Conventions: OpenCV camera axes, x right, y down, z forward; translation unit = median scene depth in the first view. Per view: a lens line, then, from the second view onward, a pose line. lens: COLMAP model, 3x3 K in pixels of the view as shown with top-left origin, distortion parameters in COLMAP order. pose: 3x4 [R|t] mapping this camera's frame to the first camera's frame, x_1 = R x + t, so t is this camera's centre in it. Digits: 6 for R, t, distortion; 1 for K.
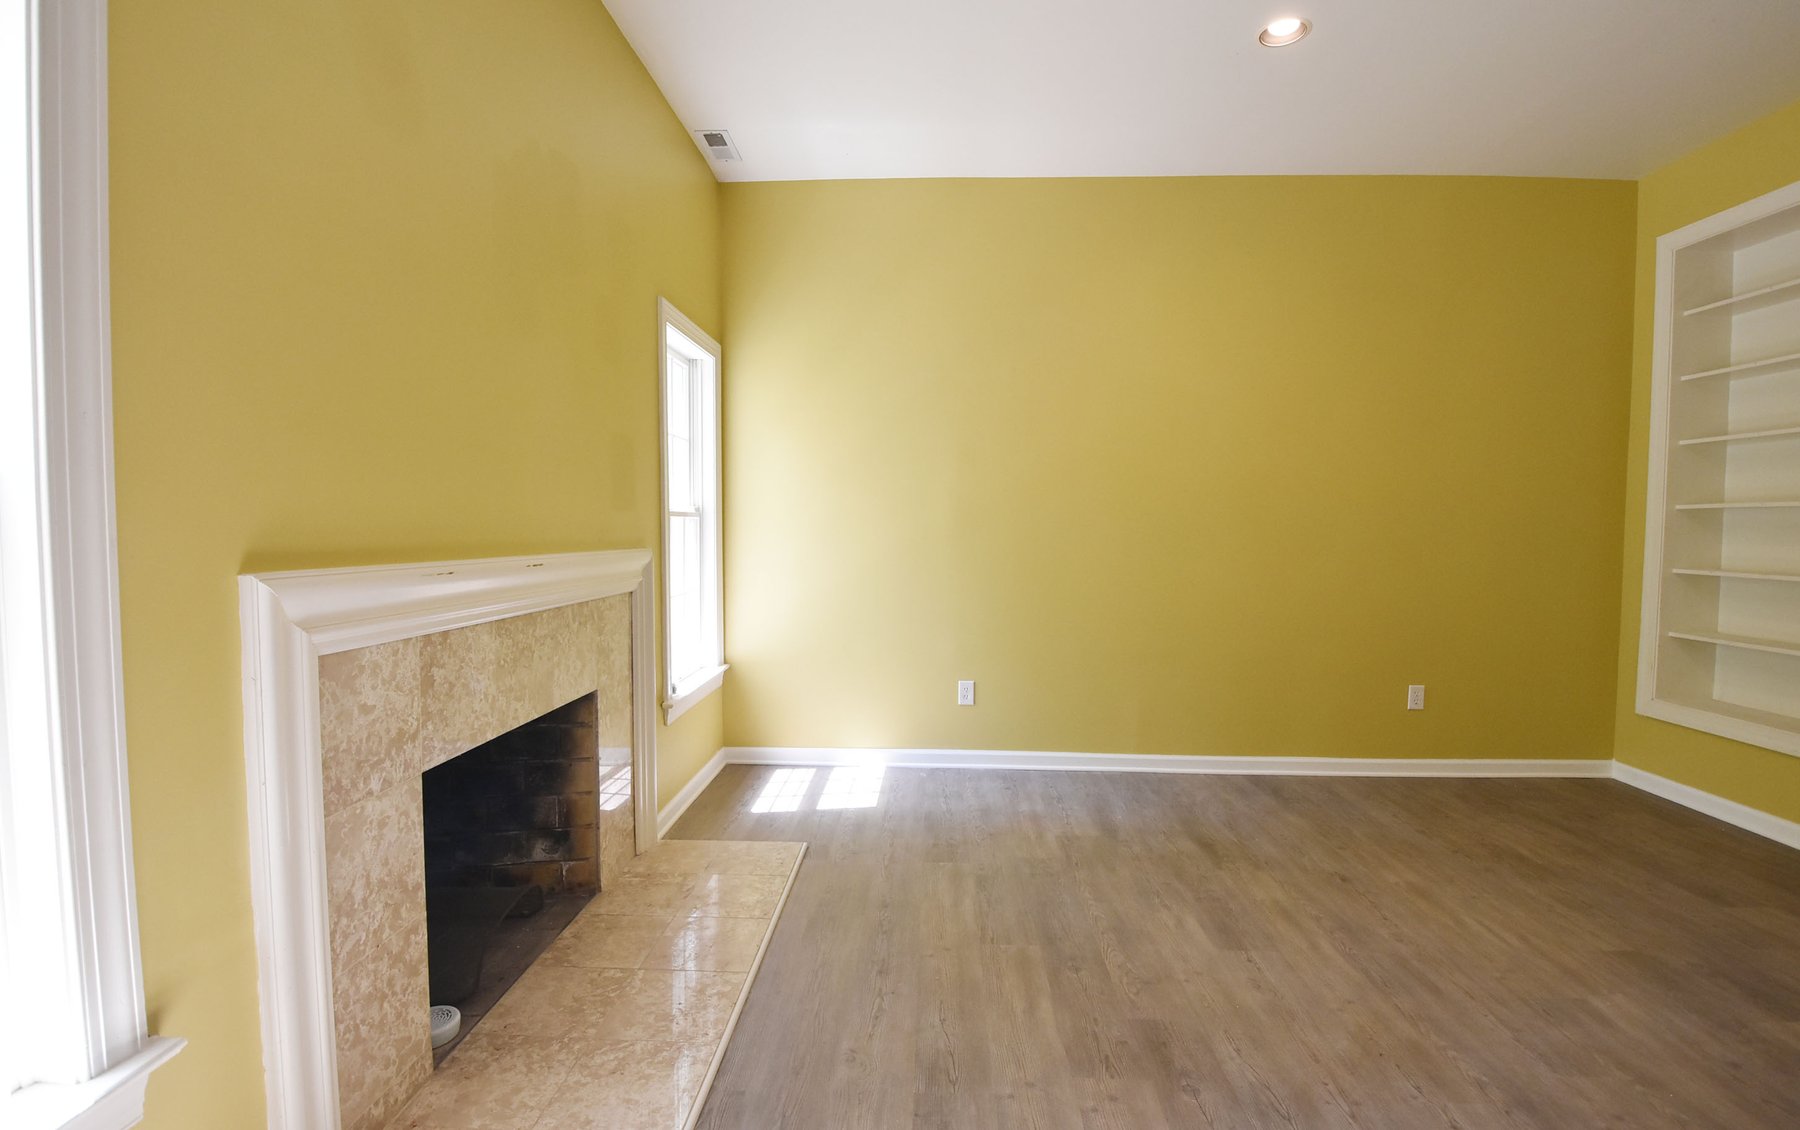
lens RADIAL K [[805.9, 0, 905.4], [0, 805.9, 568.6], [0, 0, 1]] dist [-0.016065, -0.003770]
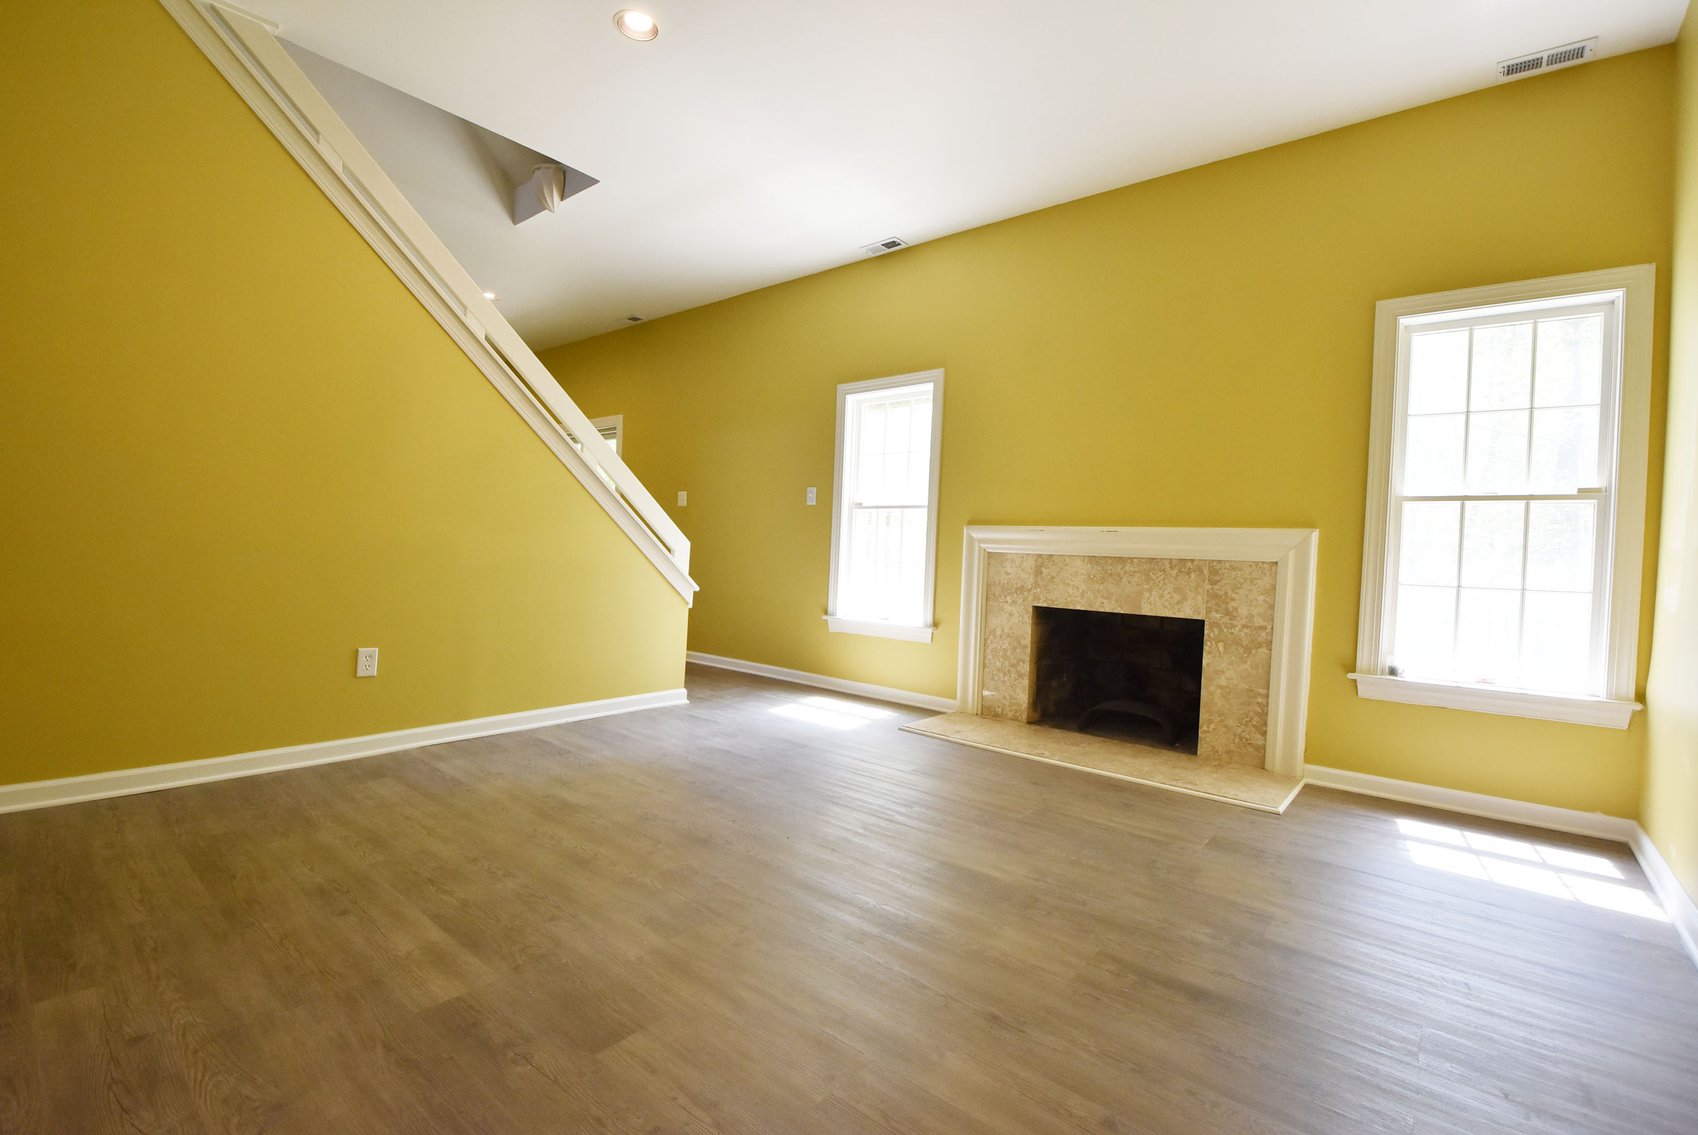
lens RADIAL K [[733.3, 0, 855.9], [0, 733.3, 565.2], [0, 0, 1]] dist [-0.006535, -0.011974]
pose [[-0.595341, -0.017309, -0.803287, 1.621840], [-0.084176, 0.995610, 0.040933, 0.069272], [0.799052, 0.091986, -0.594184, 1.874160]]
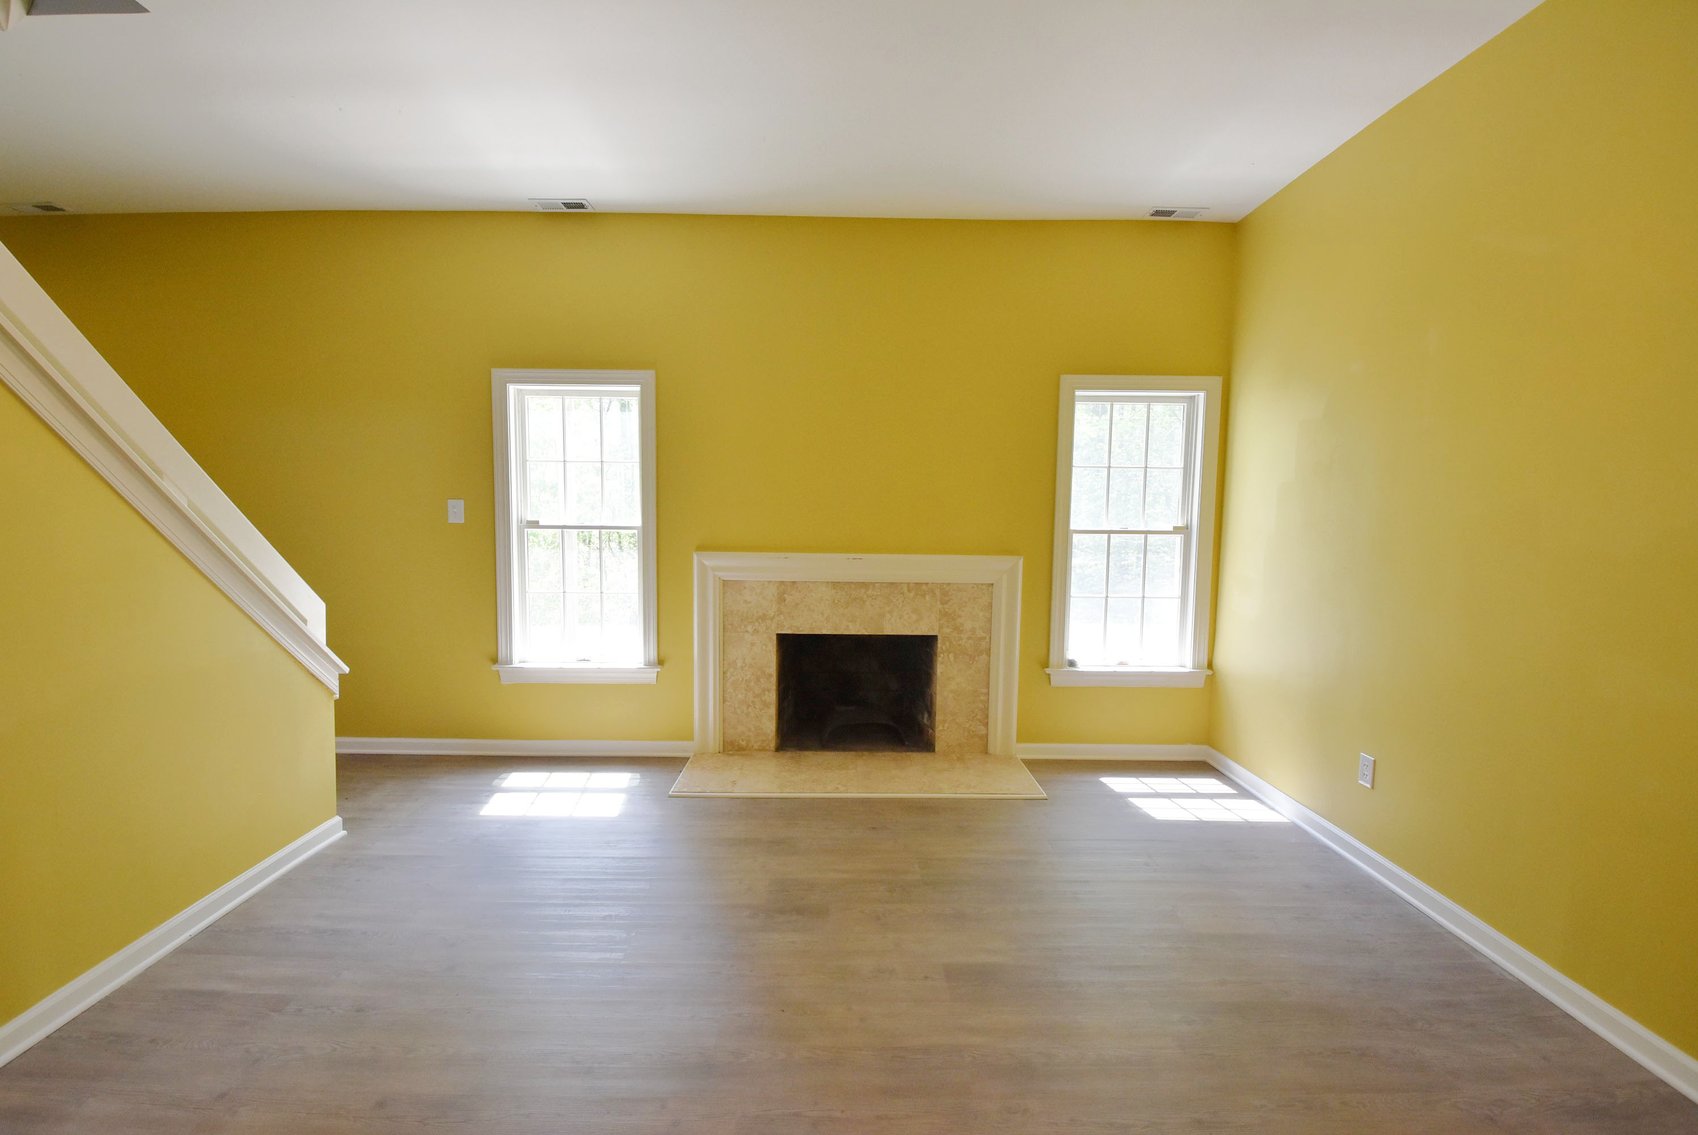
lens RADIAL K [[733.3, 0, 842.7], [0, 733.3, 569.3], [0, 0, 1]] dist [-0.006535, -0.011974]
pose [[0.058234, 0.077495, -0.995291, 1.685750], [-0.063346, 0.995260, 0.073786, -0.135344], [0.996291, 0.058751, 0.062867, 1.005178]]
